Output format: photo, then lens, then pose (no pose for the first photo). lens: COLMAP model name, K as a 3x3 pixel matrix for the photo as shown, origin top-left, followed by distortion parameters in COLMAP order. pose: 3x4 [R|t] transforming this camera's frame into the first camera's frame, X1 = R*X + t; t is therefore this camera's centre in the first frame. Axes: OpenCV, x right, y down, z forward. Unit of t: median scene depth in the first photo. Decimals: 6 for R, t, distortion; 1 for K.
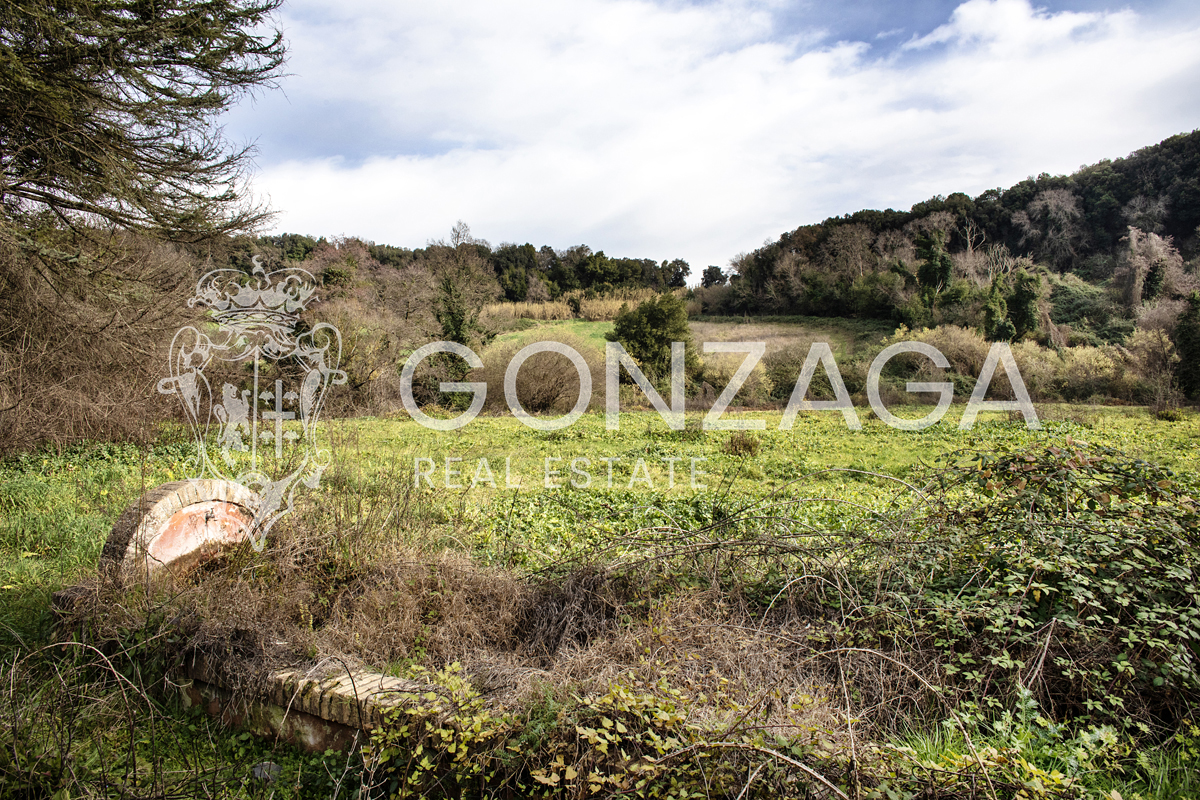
lens RADIAL K [[824.3, 0, 586.6], [0, 824.3, 395.9], [0, 0, 1]] dist [-0.076243, 0.067915]
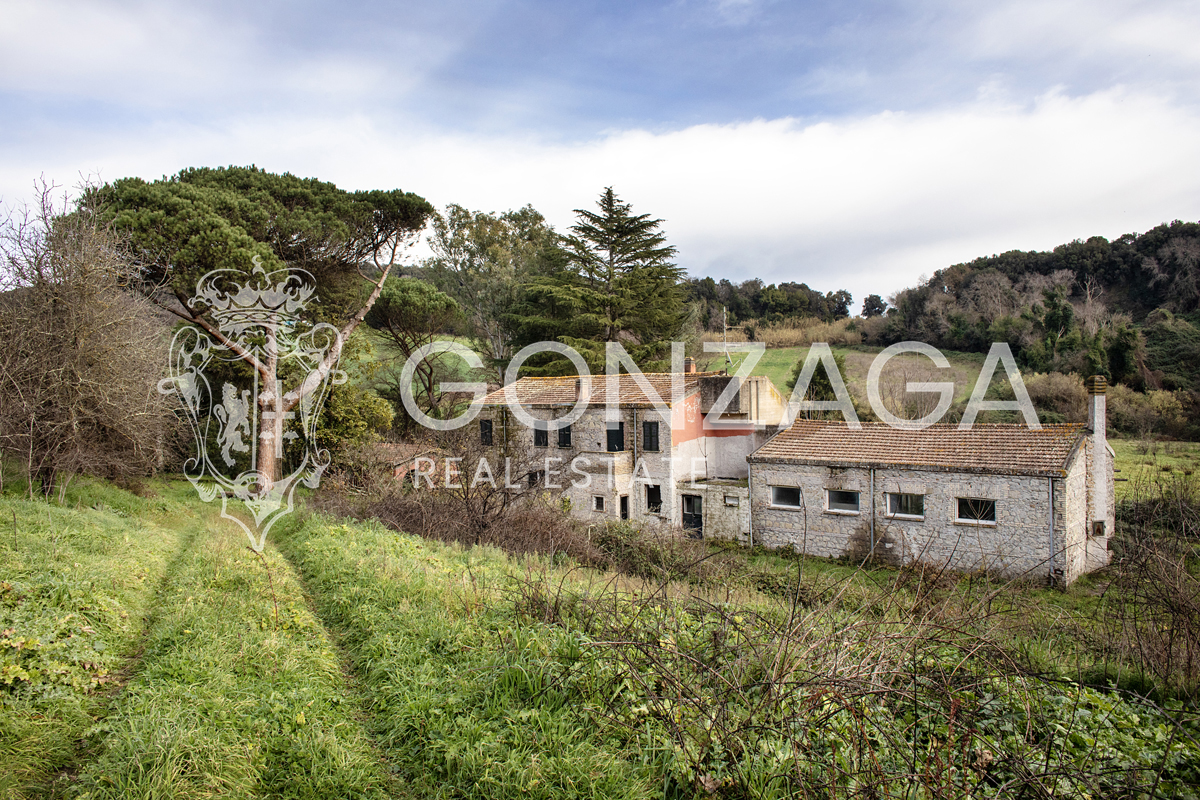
lens RADIAL K [[837.1, 0, 600.0], [0, 837.1, 400.0], [0, 0, 1]] dist [-0.089668, 0.073074]
pose [[0.985031, 0.009257, -0.172128, -0.026568], [-0.008202, 0.999943, 0.006844, -0.029707], [0.172182, -0.005330, 0.985051, -0.267195]]
